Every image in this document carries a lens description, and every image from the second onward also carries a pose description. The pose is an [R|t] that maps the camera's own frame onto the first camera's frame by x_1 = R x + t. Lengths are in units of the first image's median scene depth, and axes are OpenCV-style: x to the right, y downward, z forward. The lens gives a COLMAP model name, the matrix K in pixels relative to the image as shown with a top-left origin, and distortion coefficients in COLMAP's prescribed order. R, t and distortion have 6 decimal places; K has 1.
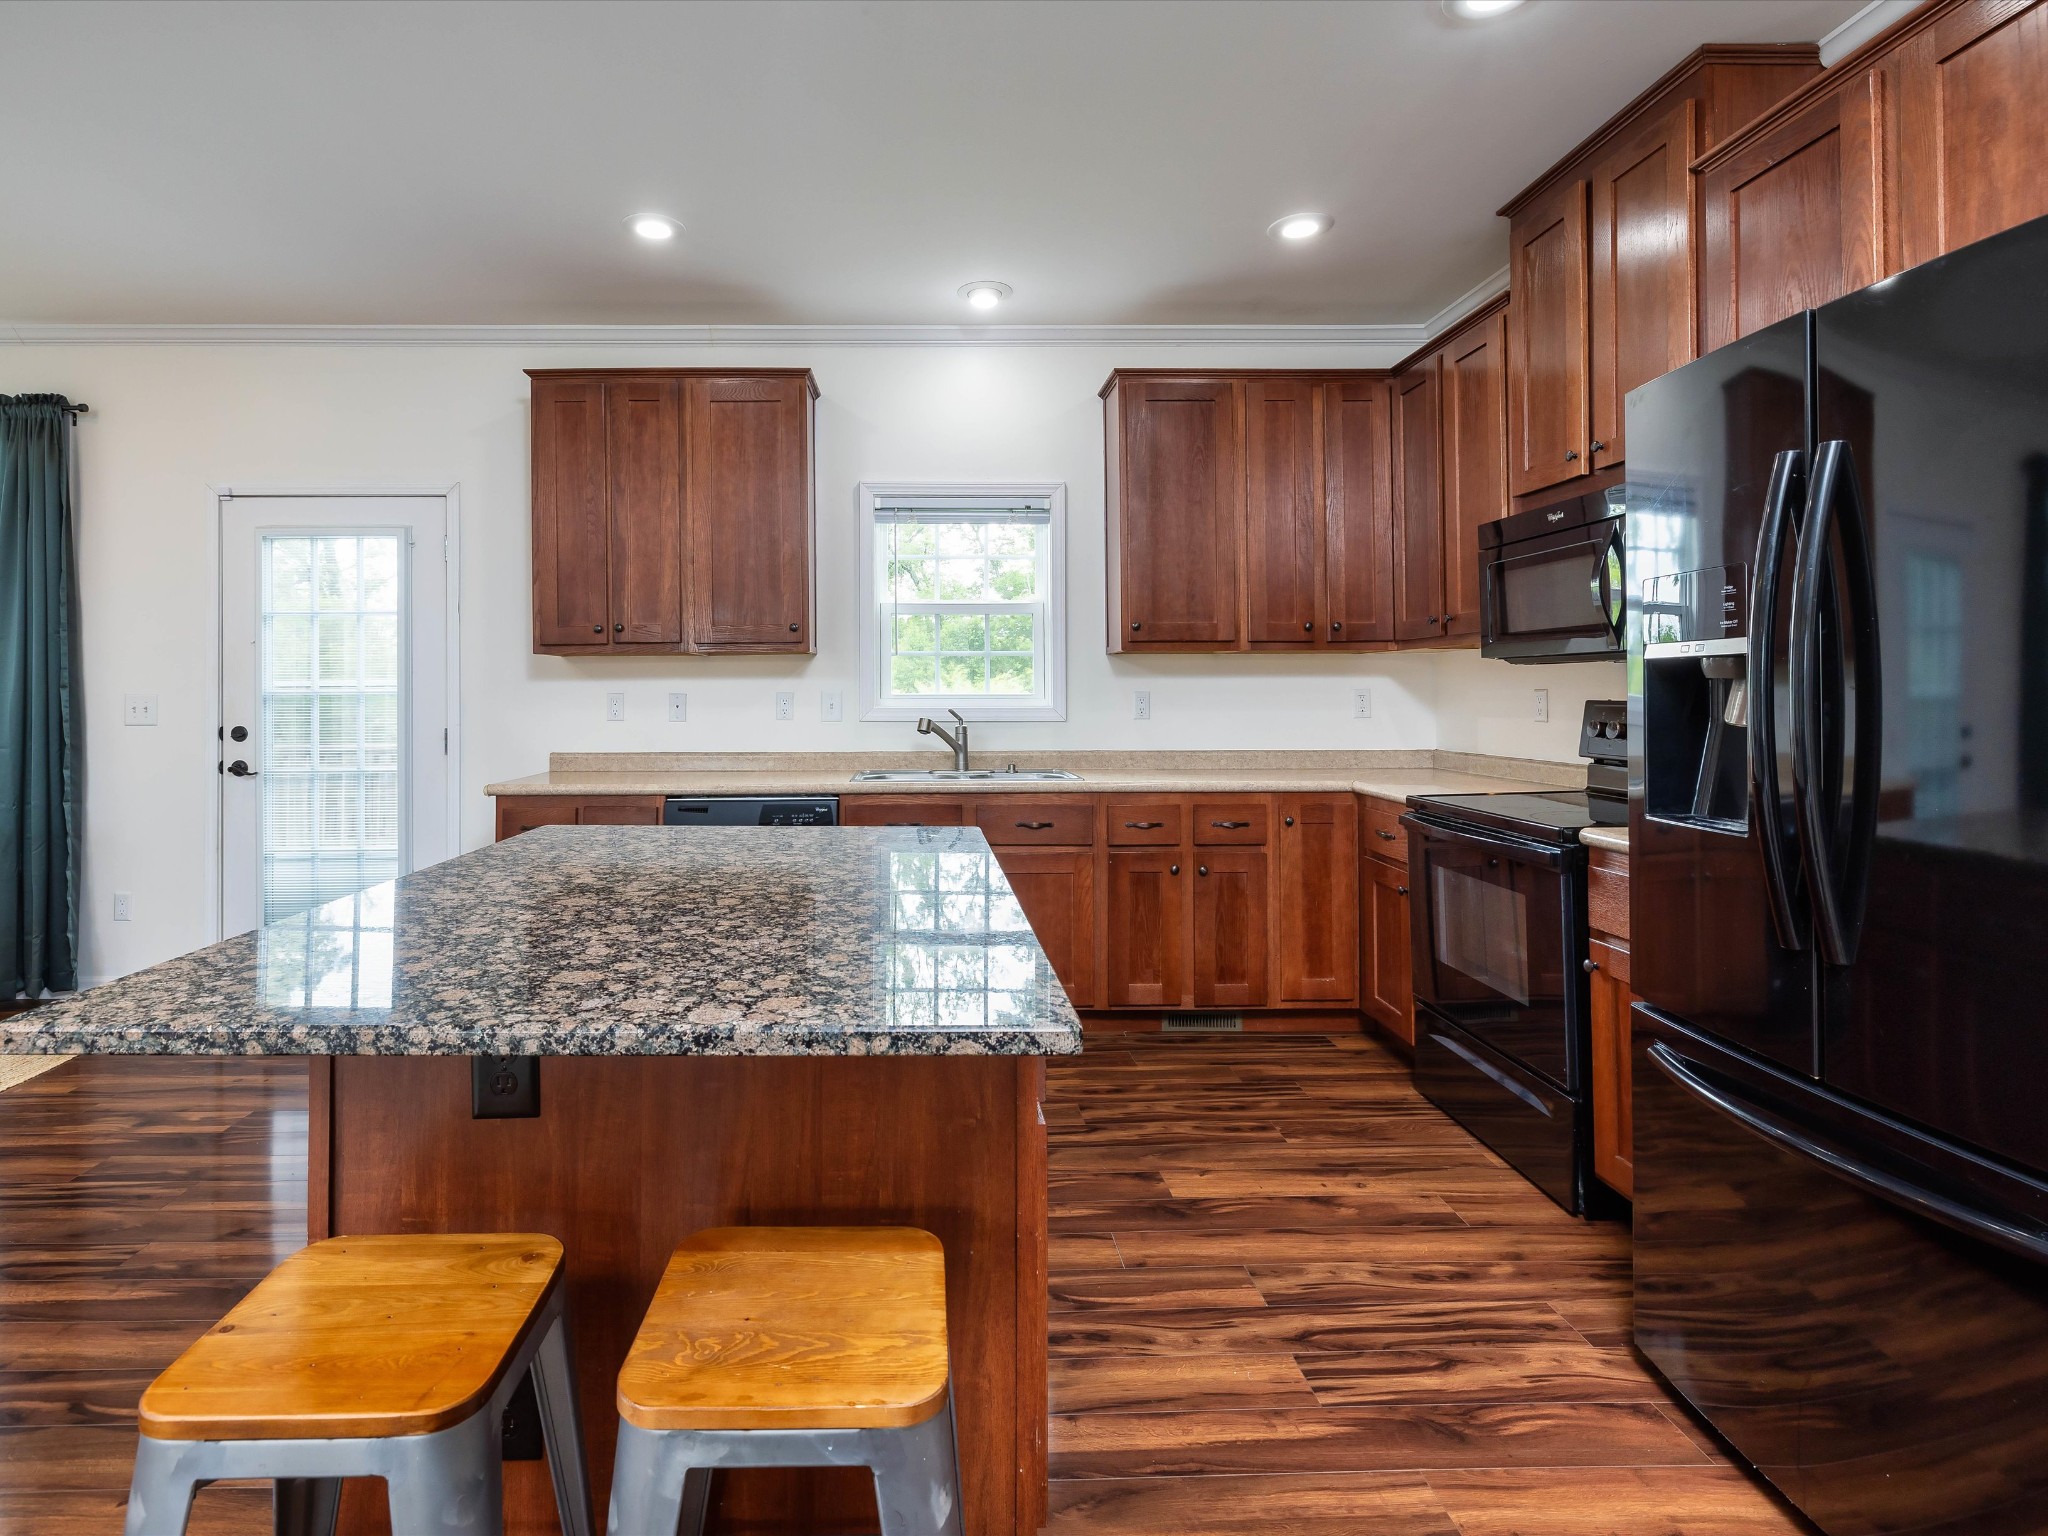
lens RADIAL K [[994.3, 0, 940.3], [0, 994.3, 721.3], [0, 0, 1]] dist [-0.008621, -0.000422]
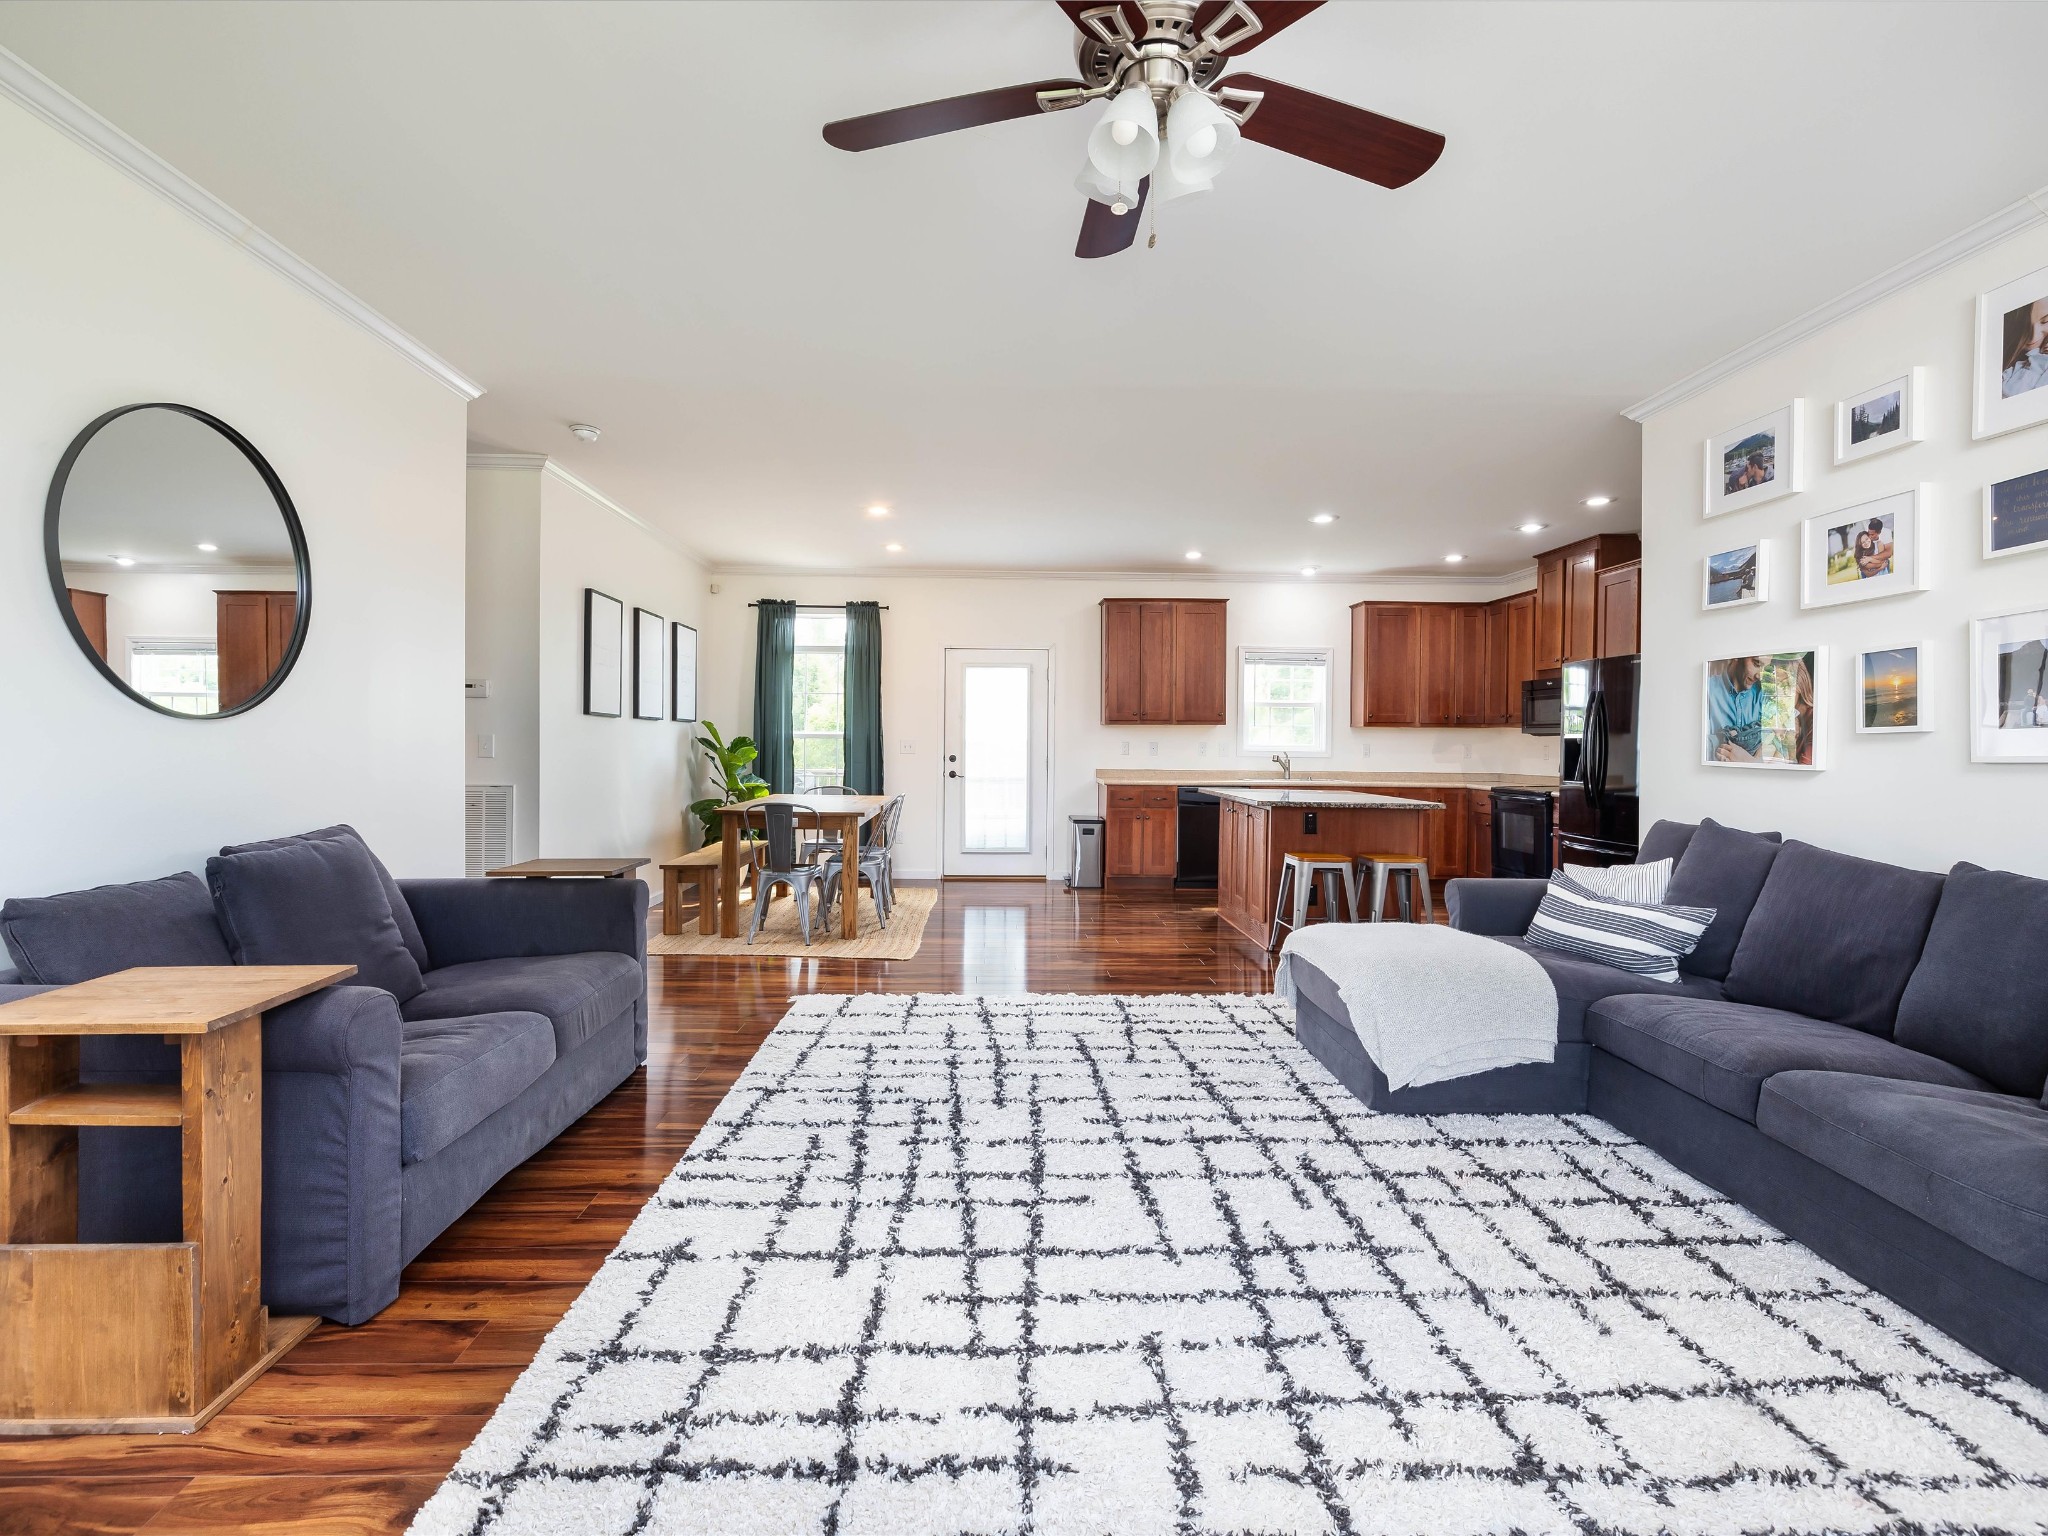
lens RADIAL K [[987.6, 0, 990.0], [0, 987.6, 797.8], [0, 0, 1]] dist [-0.012183, -0.000118]
pose [[0.999925, 0.012247, 0.000102, -0.667695], [-0.012244, 0.999405, 0.032245, 0.029969], [0.000292, -0.032244, 0.999480, -1.251511]]
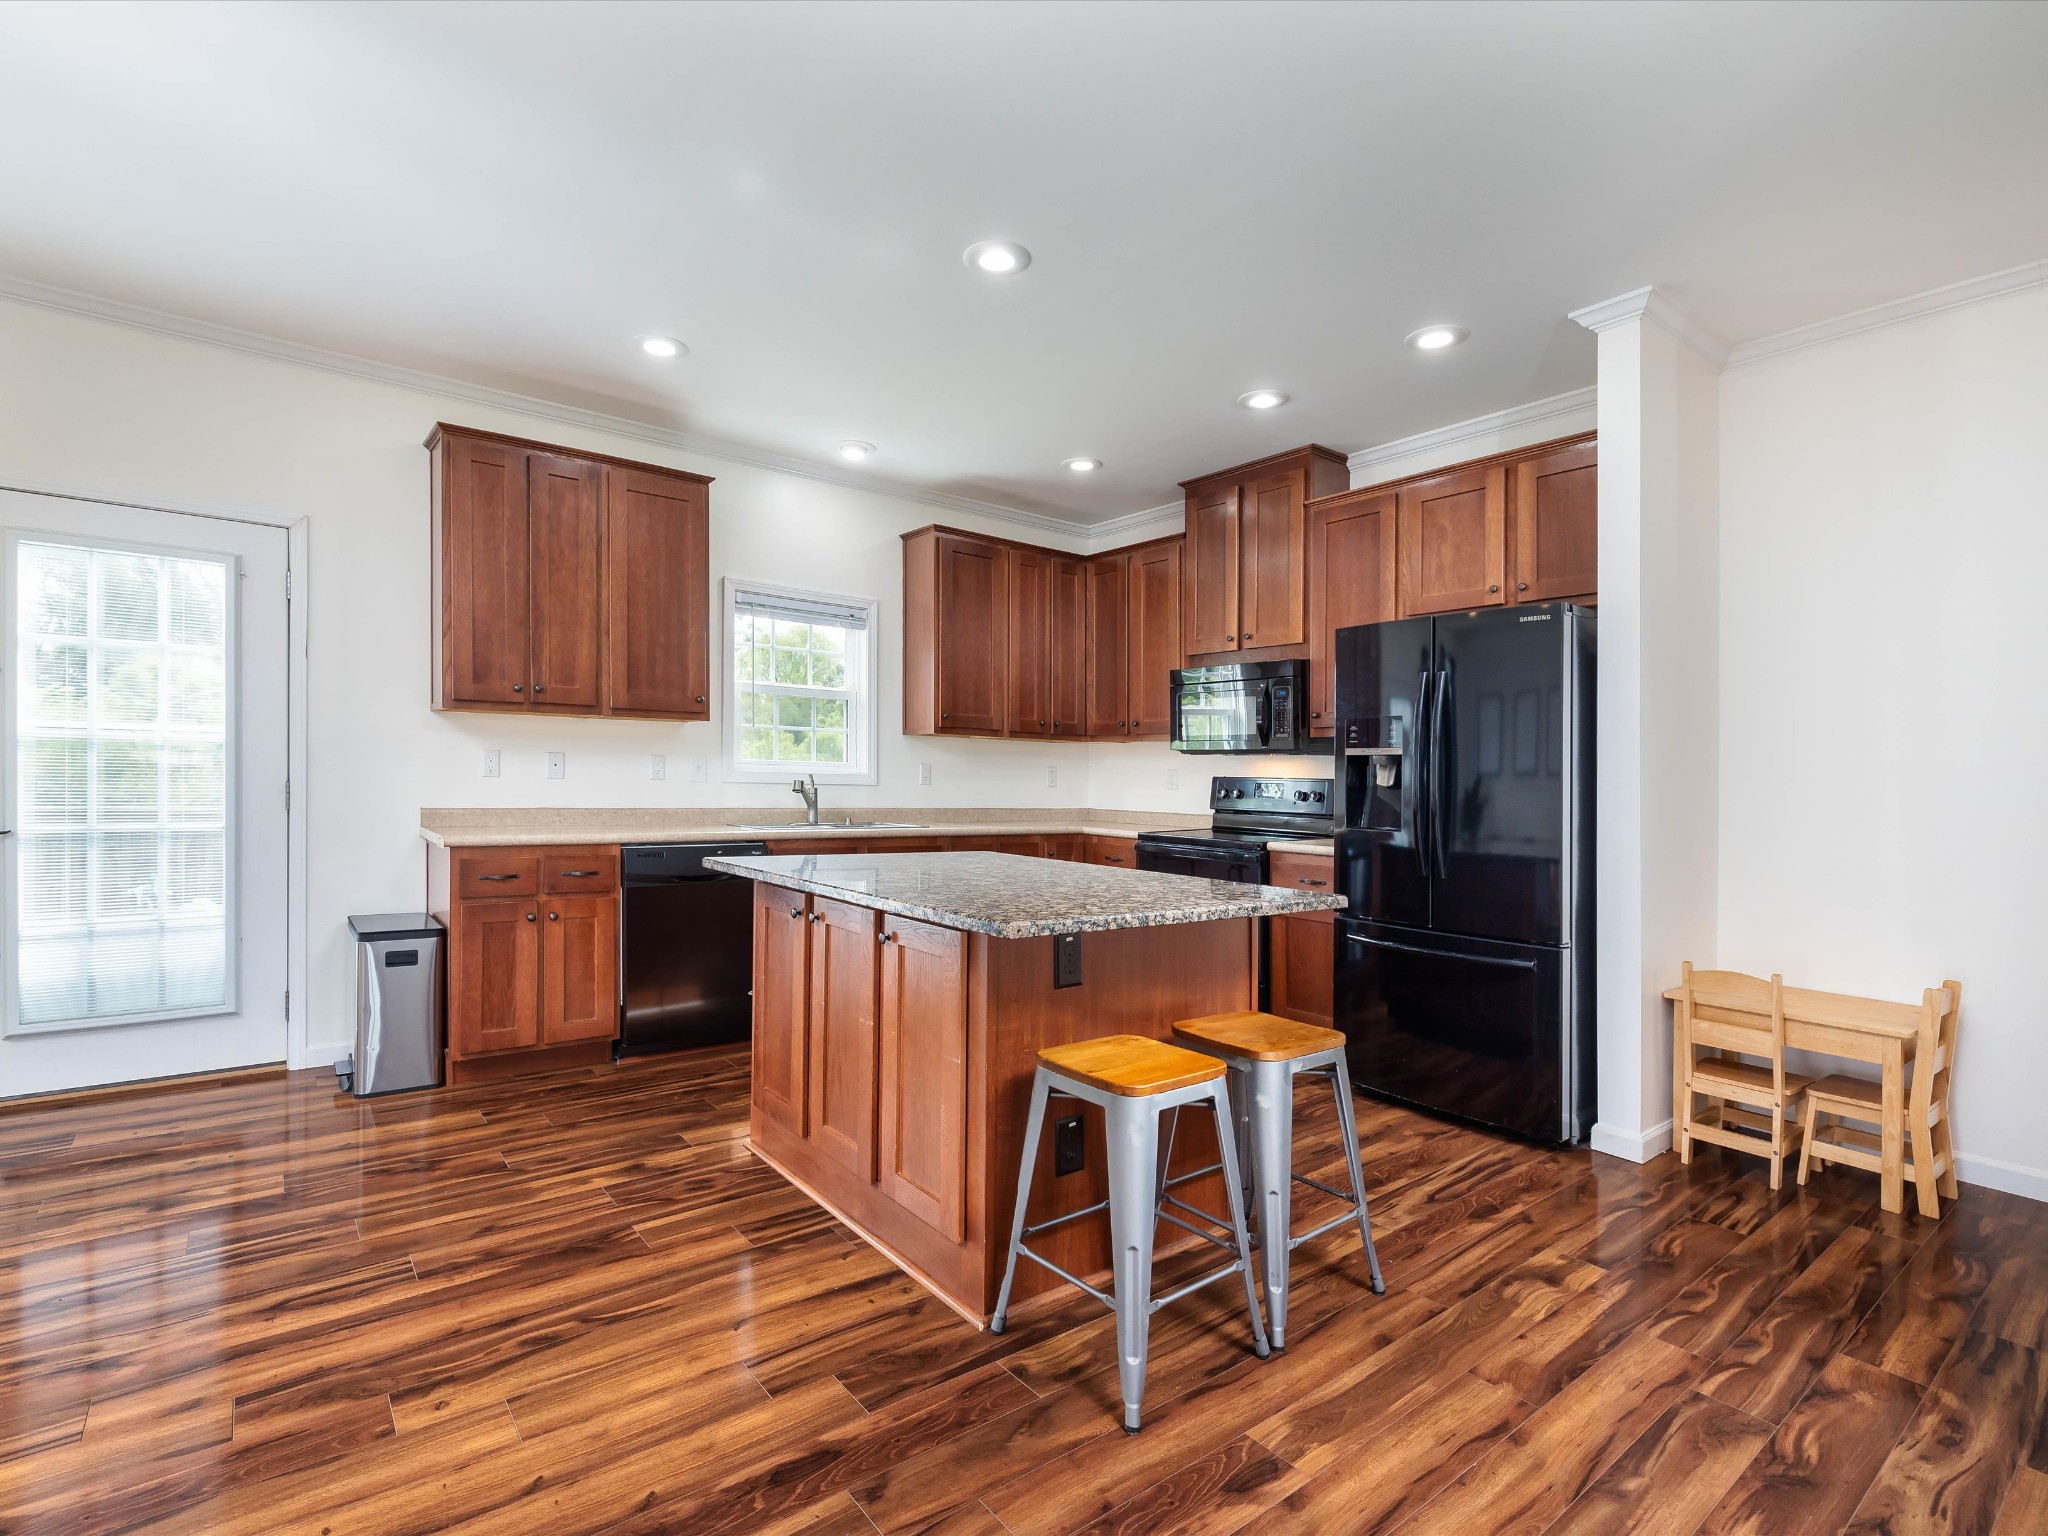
lens RADIAL K [[987.6, 0, 990.0], [0, 987.6, 797.8], [0, 0, 1]] dist [-0.012183, -0.000118]
pose [[0.807247, 0.010377, 0.590123, -0.548044], [-0.010495, 0.999940, -0.003227, 0.019978], [-0.590121, -0.003588, 0.807307, -0.126352]]
